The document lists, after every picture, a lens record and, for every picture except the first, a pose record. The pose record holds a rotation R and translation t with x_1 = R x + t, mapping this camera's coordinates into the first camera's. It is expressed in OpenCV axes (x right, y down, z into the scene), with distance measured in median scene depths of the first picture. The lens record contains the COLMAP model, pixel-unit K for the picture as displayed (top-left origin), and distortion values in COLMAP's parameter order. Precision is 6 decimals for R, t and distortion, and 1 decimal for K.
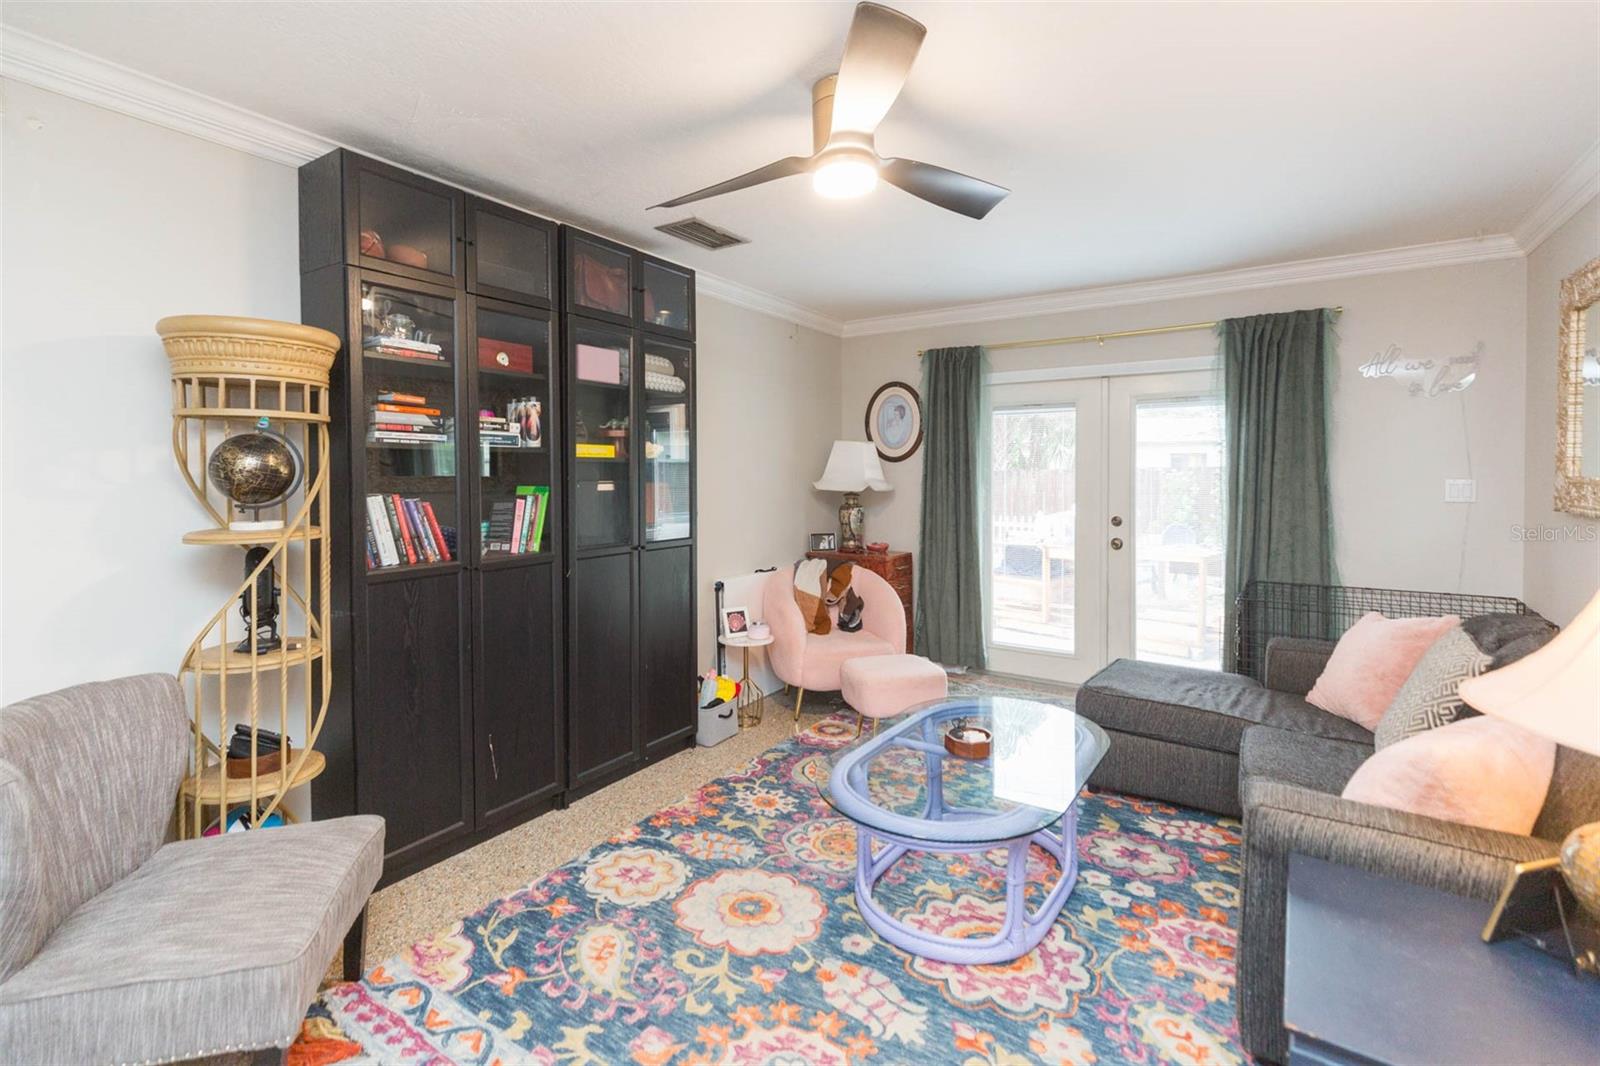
lens RADIAL K [[732.9, 0, 799.1], [0, 732.9, 485.2], [0, 0, 1]] dist [0.002153, 0.000044]
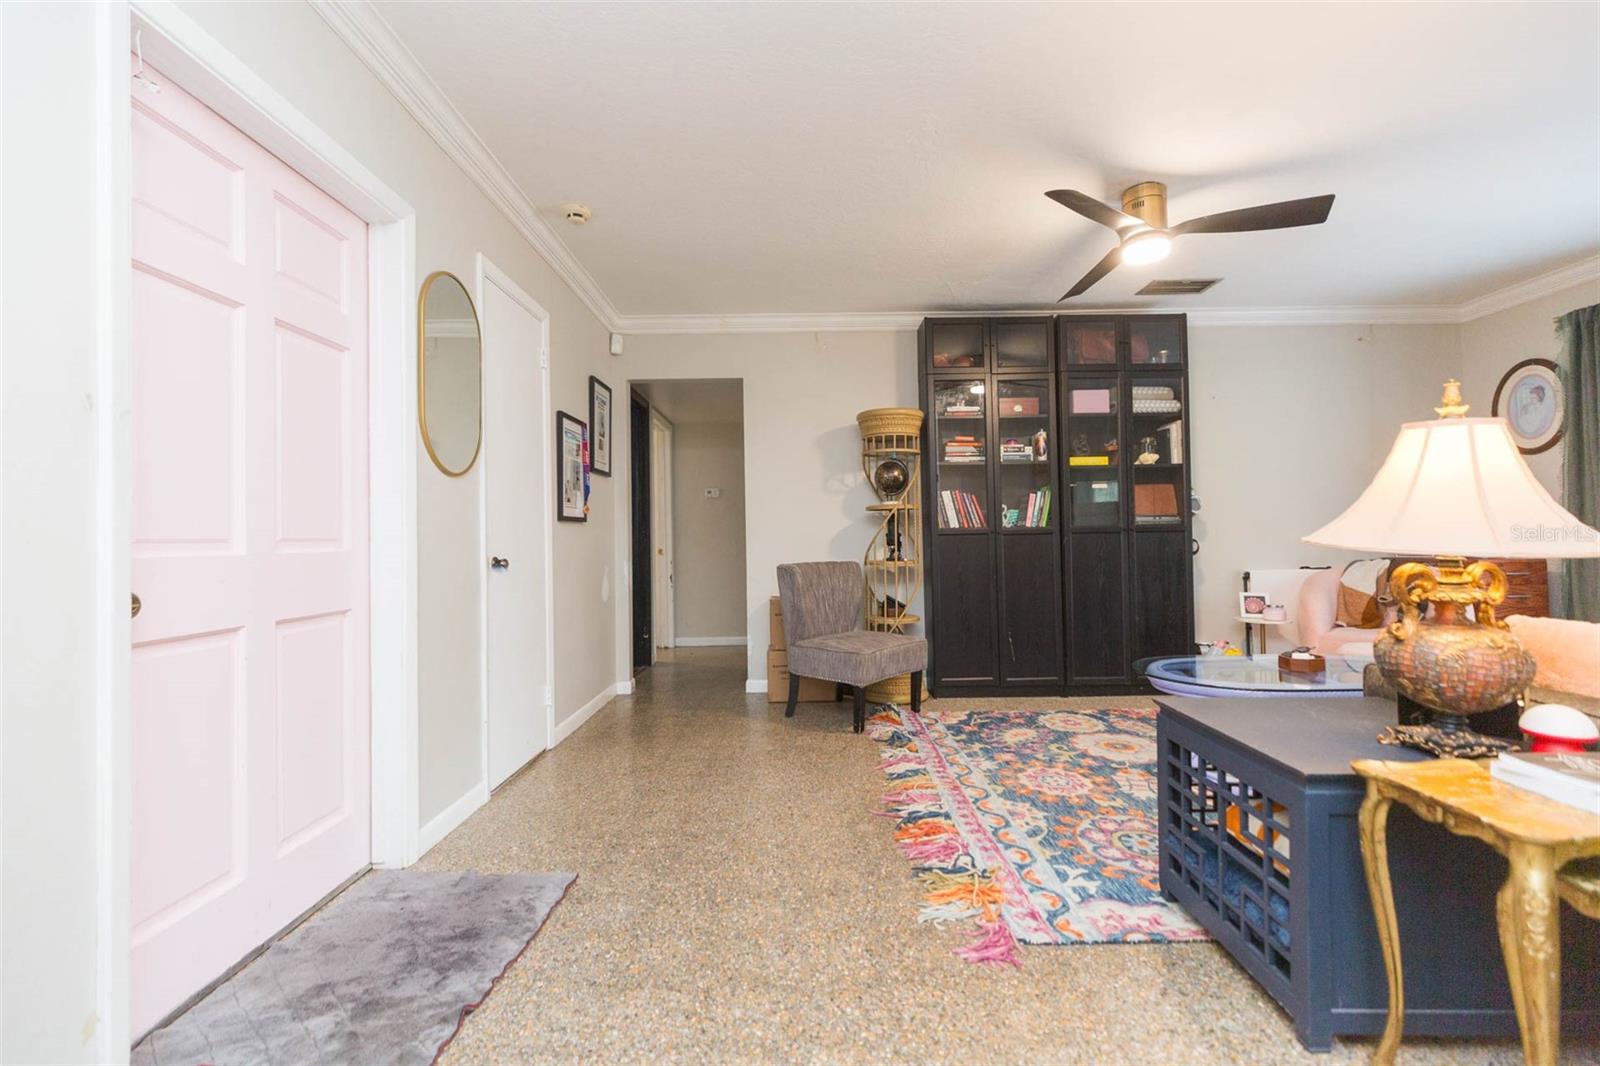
lens RADIAL K [[709.4, 0, 802.5], [0, 709.4, 529.1], [0, 0, 1]] dist [0.002541, -0.000411]
pose [[0.547934, -0.021179, -0.836254, 0.675746], [-0.000246, 0.999675, -0.025480, 0.144726], [0.836522, 0.014167, 0.547751, -0.286298]]
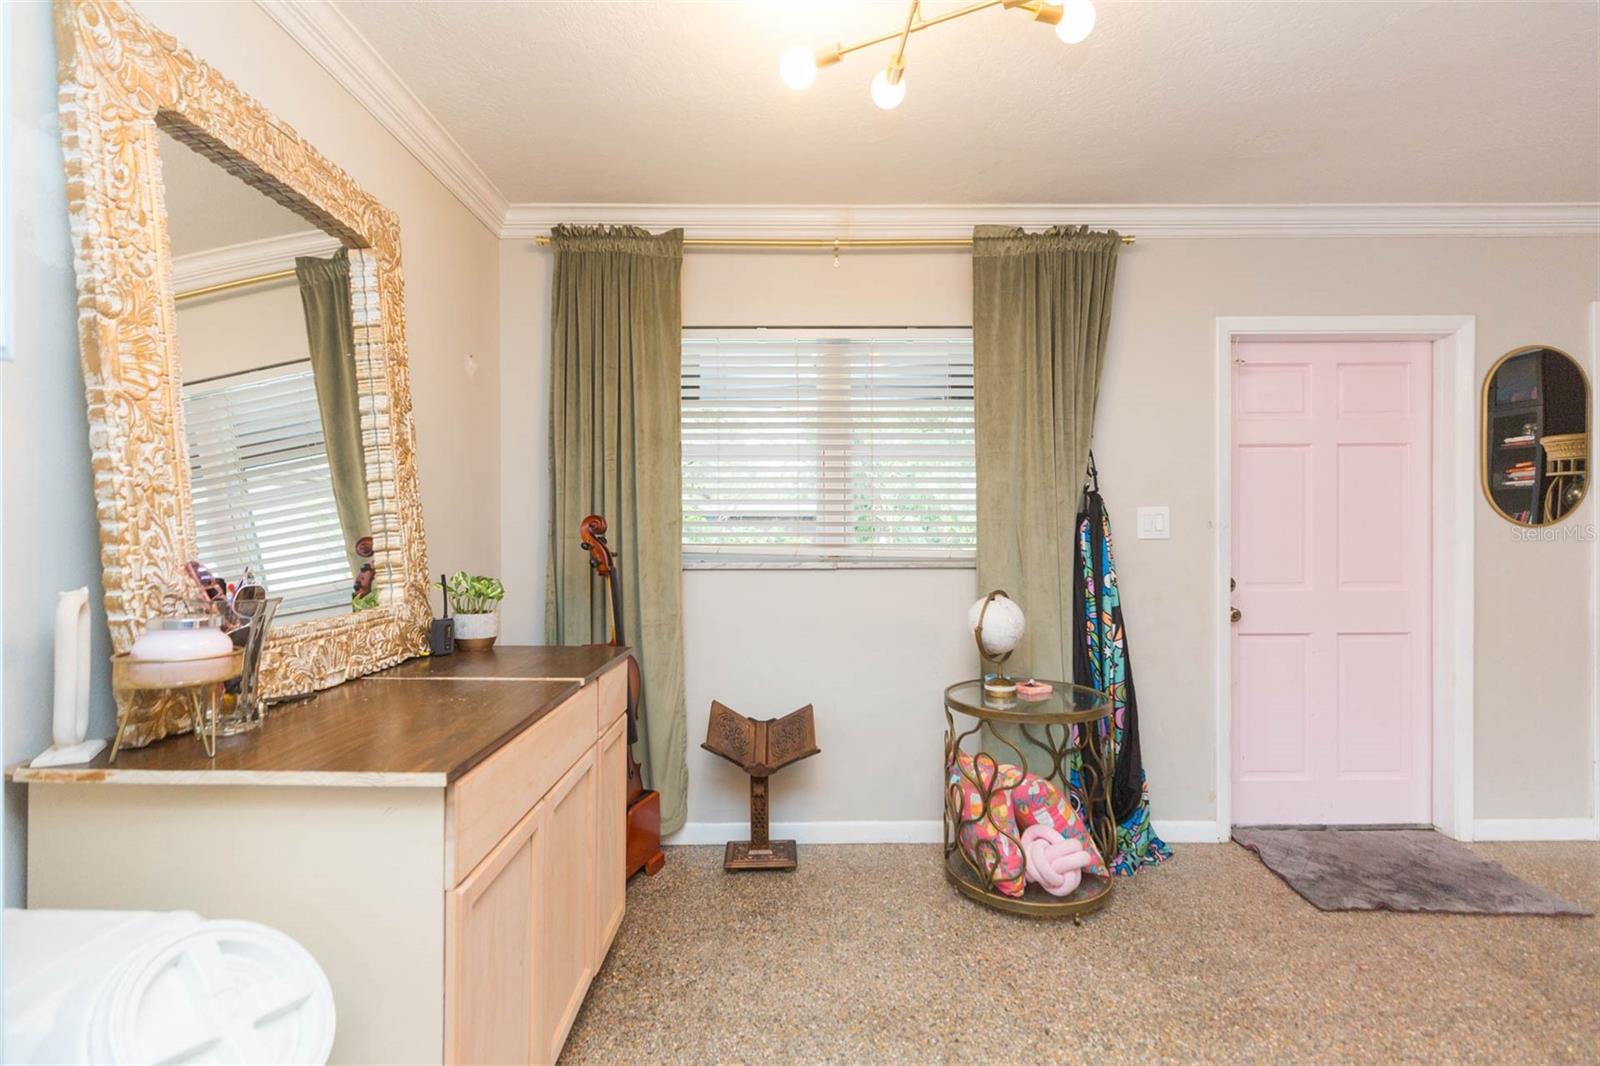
lens RADIAL K [[721.3, 0, 797.4], [0, 721.3, 527.8], [0, 0, 1]] dist [0.002289, -0.000678]
pose [[-0.837615, 0.004995, -0.546238, 1.122355], [-0.007192, 0.999771, 0.020171, 0.039351], [0.546214, 0.020825, -0.837387, 0.131031]]
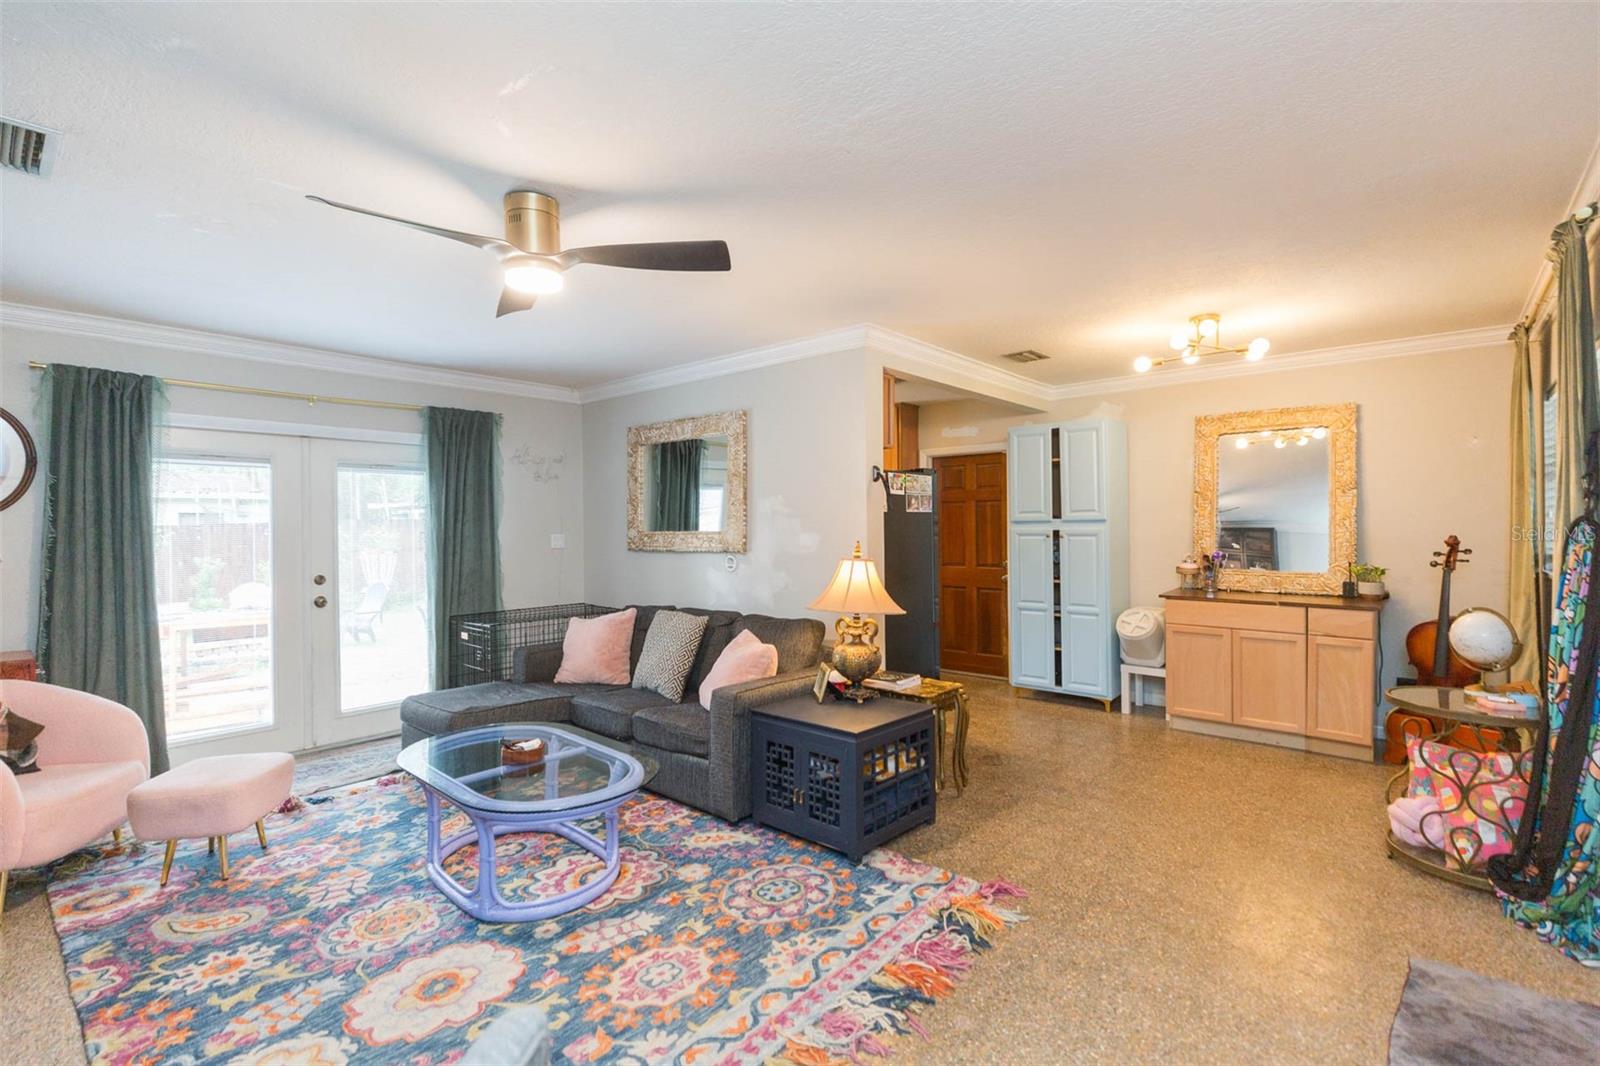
lens RADIAL K [[723.0, 0, 805.3], [0, 723.0, 527.2], [0, 0, 1]] dist [0.003570, 0.000333]
pose [[0.131850, -0.000033, 0.991270, -0.791786], [0.027850, 0.999605, -0.003671, -0.002497], [-0.990878, 0.028091, 0.131799, 0.328766]]
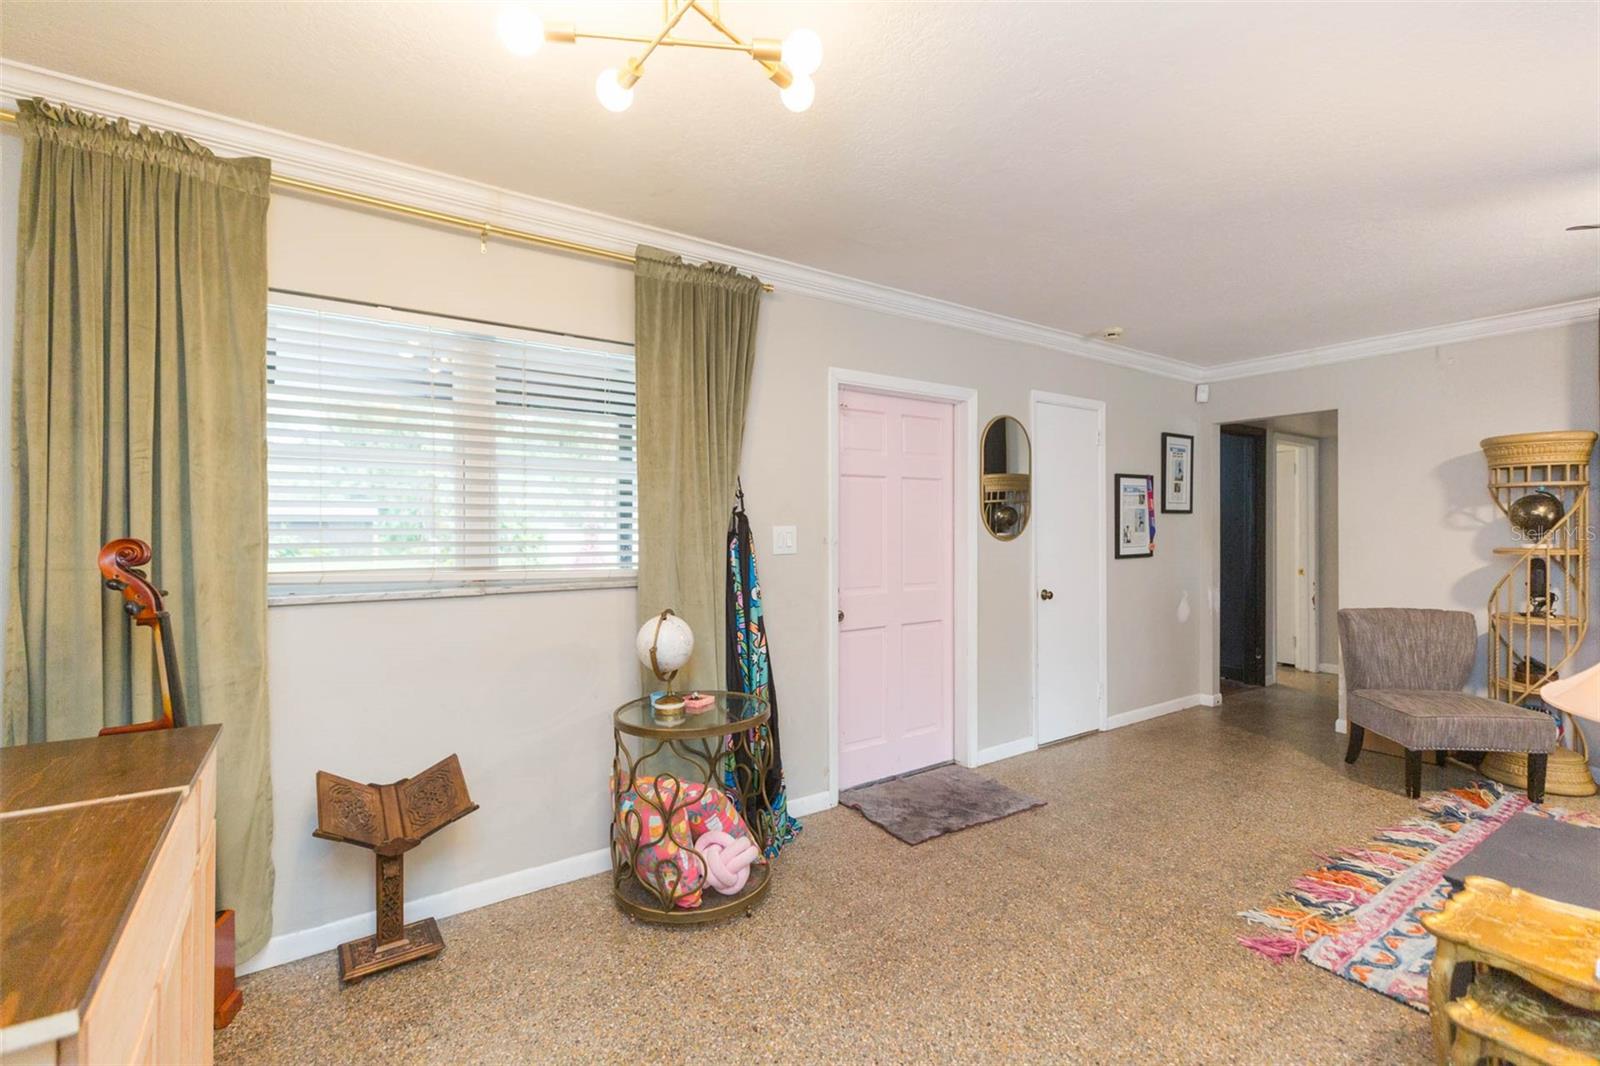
lens RADIAL K [[709.4, 0, 802.5], [0, 709.4, 529.1], [0, 0, 1]] dist [0.002541, -0.000411]
pose [[-0.380187, 0.002609, -0.924906, 1.190515], [-0.015201, 0.999843, 0.009069, 0.020540], [0.924785, 0.017507, -0.380087, 0.008181]]
